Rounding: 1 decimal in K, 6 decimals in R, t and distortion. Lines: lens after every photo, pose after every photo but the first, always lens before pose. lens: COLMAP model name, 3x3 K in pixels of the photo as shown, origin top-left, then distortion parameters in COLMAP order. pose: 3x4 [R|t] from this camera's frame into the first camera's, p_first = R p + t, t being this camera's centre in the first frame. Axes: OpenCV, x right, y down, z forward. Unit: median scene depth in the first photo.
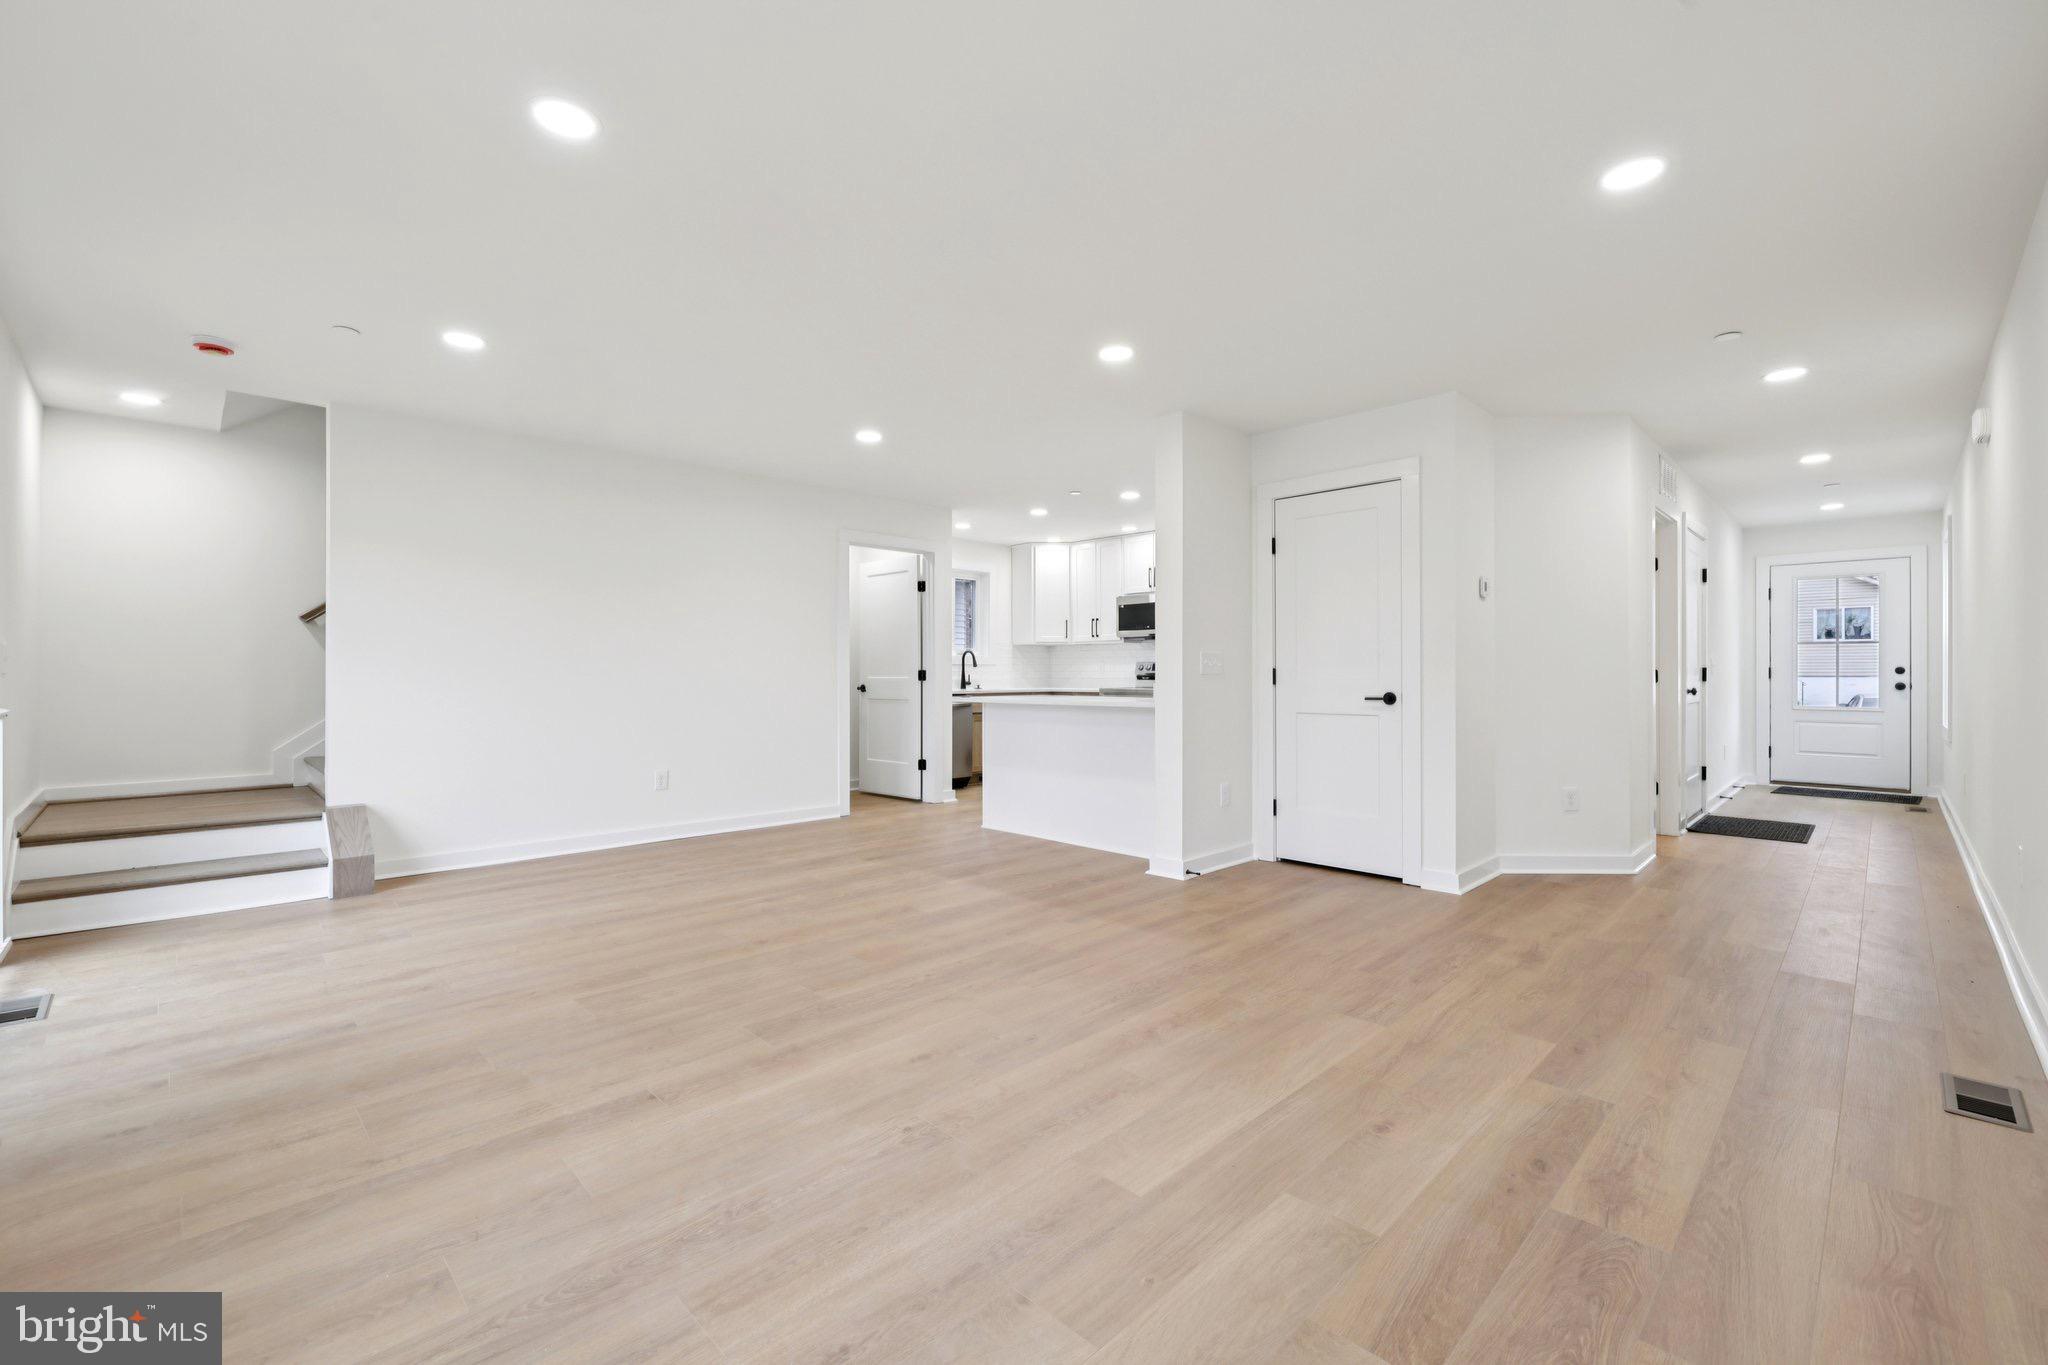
lens RADIAL K [[862.1, 0, 1017.6], [0, 862.1, 680.1], [0, 0, 1]] dist [-0.000223, -0.000066]
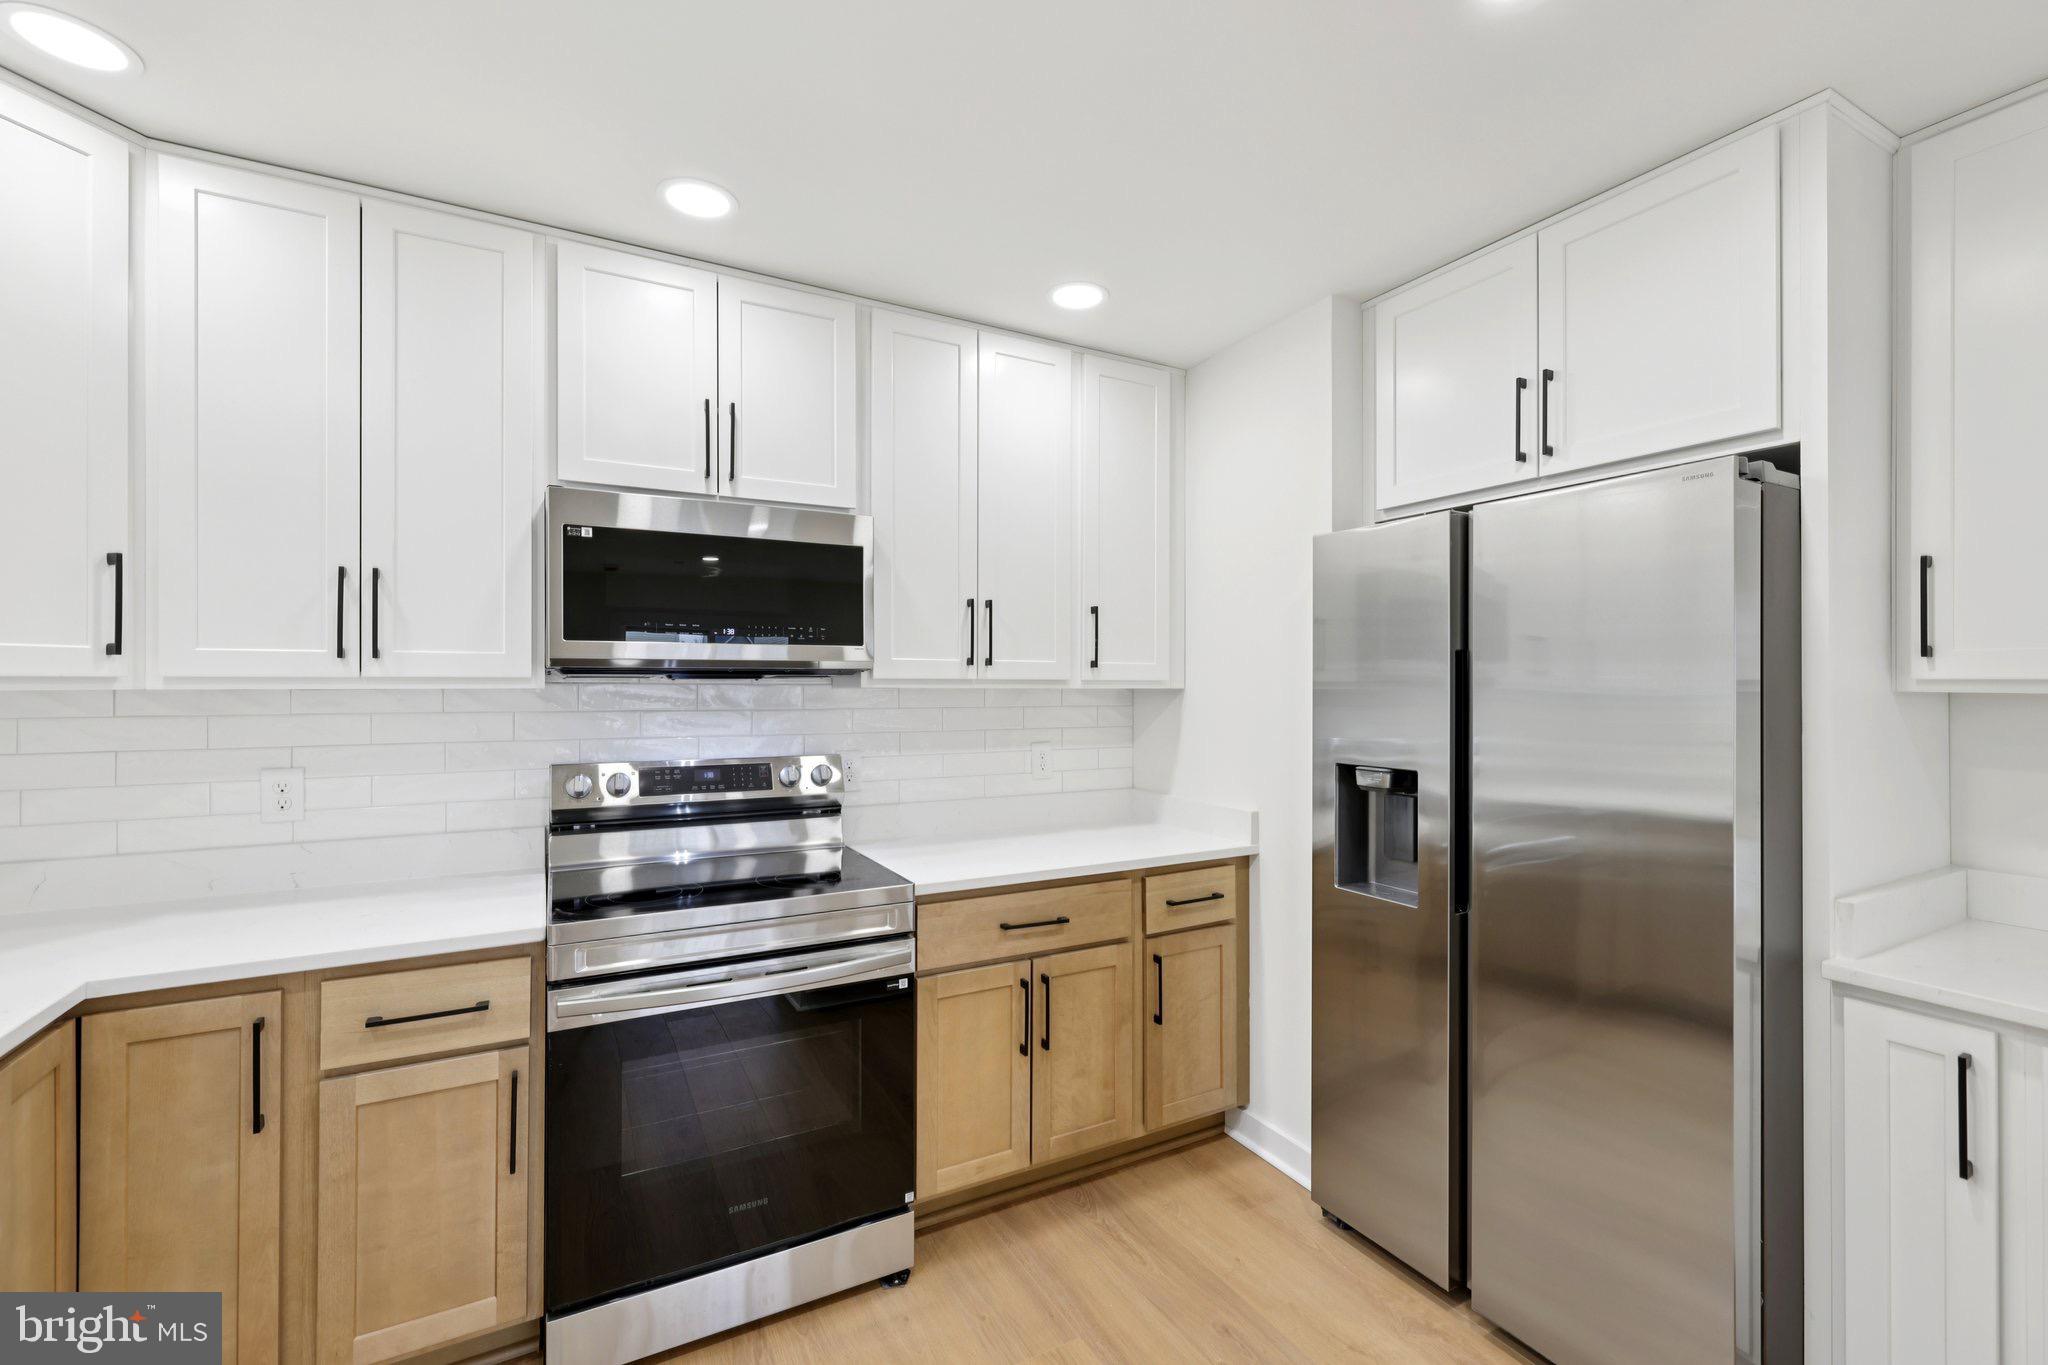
lens RADIAL K [[863.8, 0, 1013.7], [0, 863.8, 683.6], [0, 0, 1]] dist [0.000285, -0.000219]
pose [[0.277896, -0.000482, 0.960611, -0.160510], [0.007868, 0.999967, -0.001774, -0.107285], [-0.960579, 0.008051, 0.277891, 1.998619]]
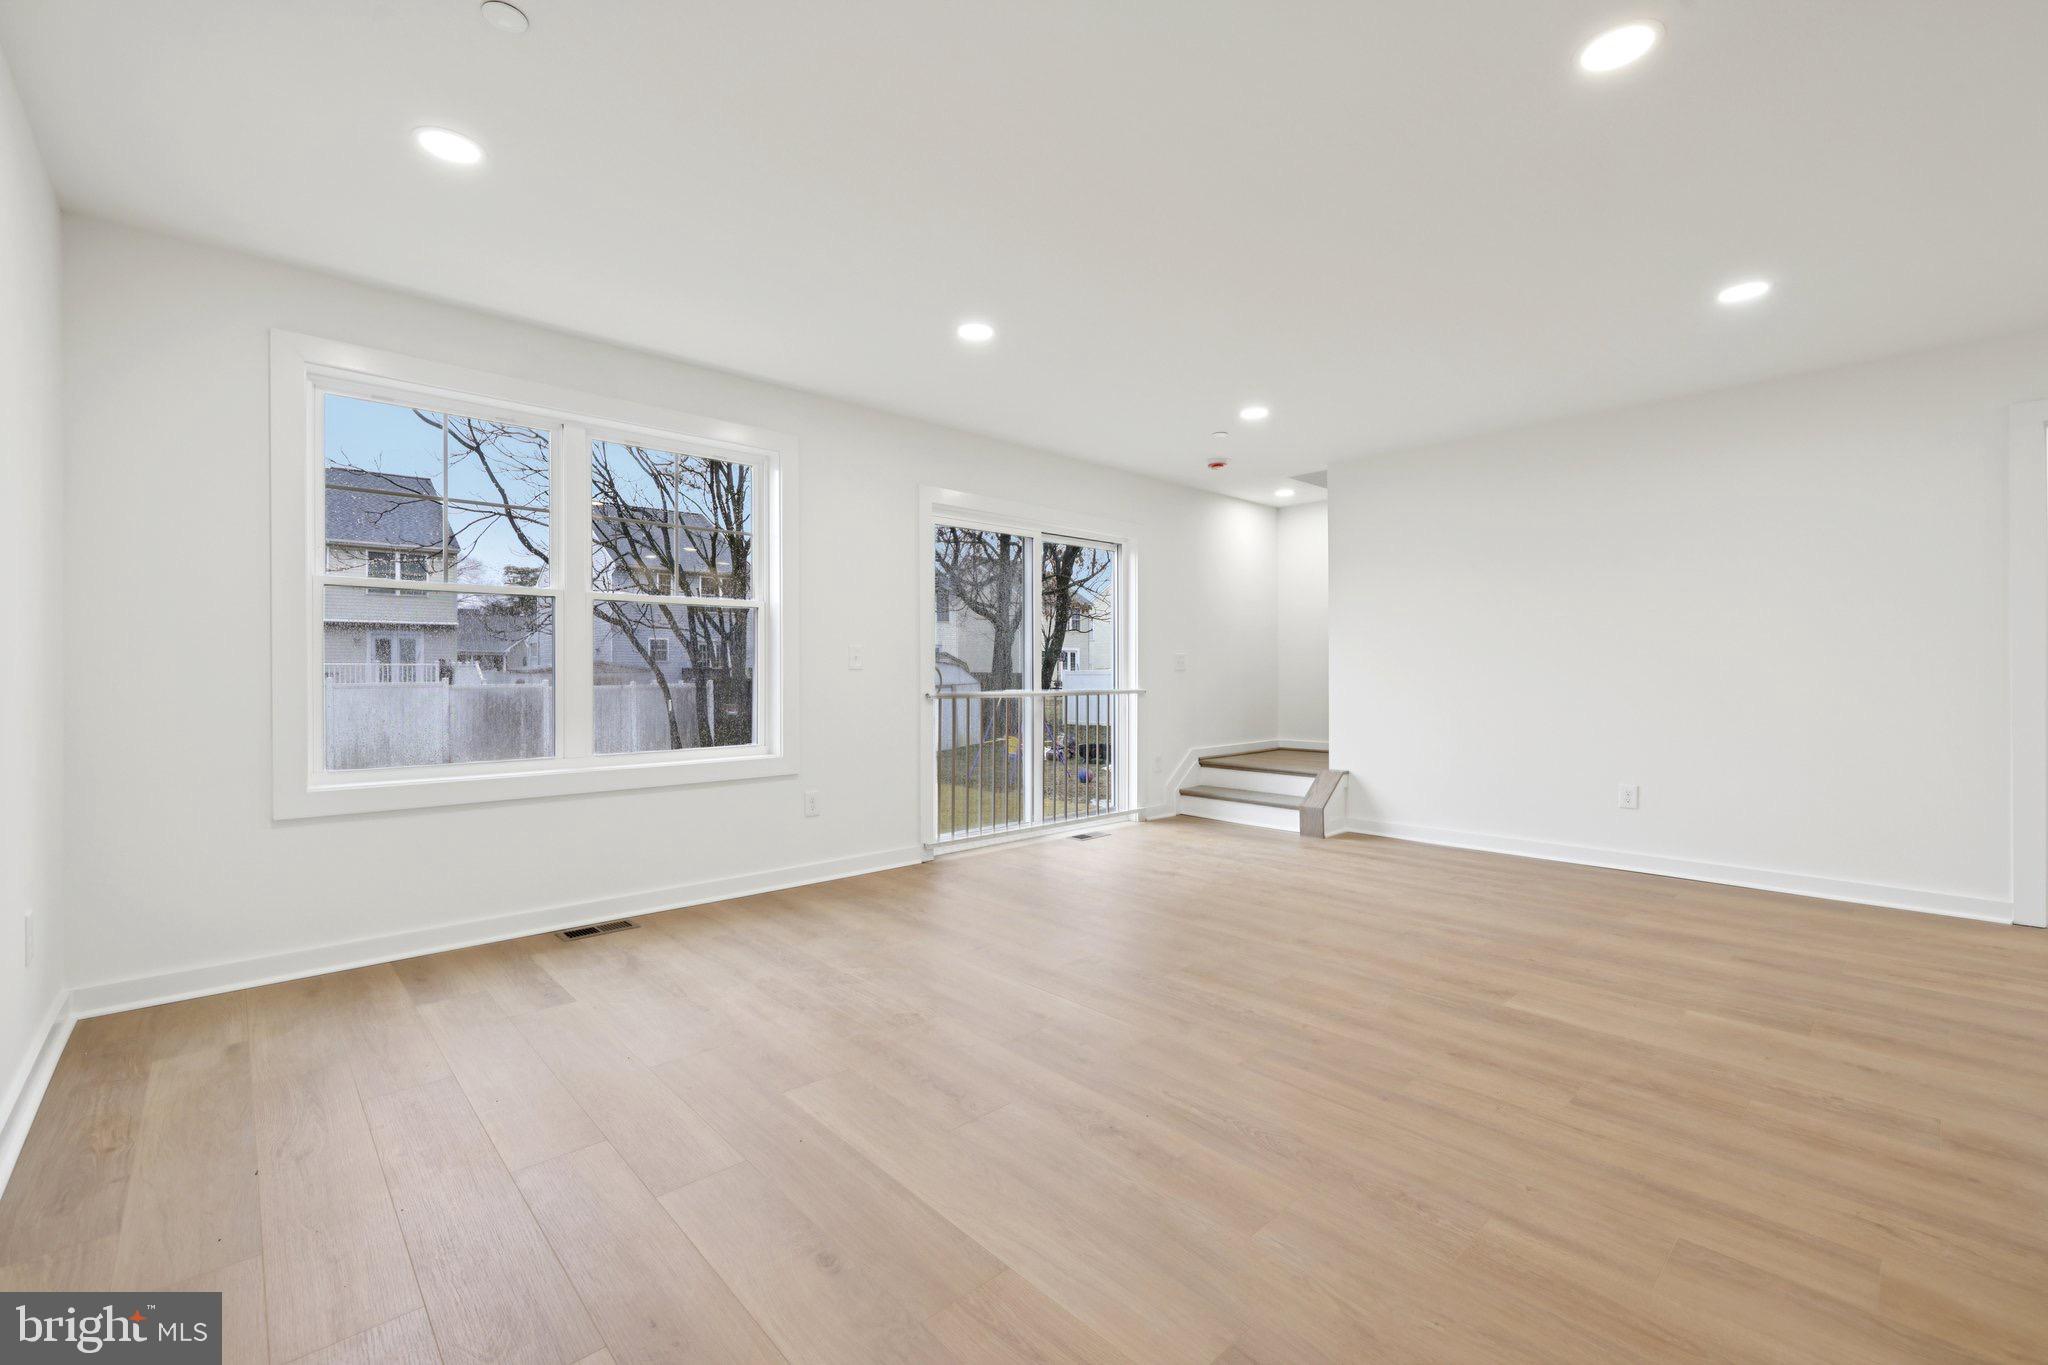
lens RADIAL K [[861.1, 0, 1009.1], [0, 861.1, 674.6], [0, 0, 1]] dist [0.000204, -0.000358]
pose [[-0.039346, 0.001929, -0.999224, 0.680429], [-0.003870, 0.999990, 0.002083, -0.001530], [0.999218, 0.003949, -0.039338, 0.686229]]
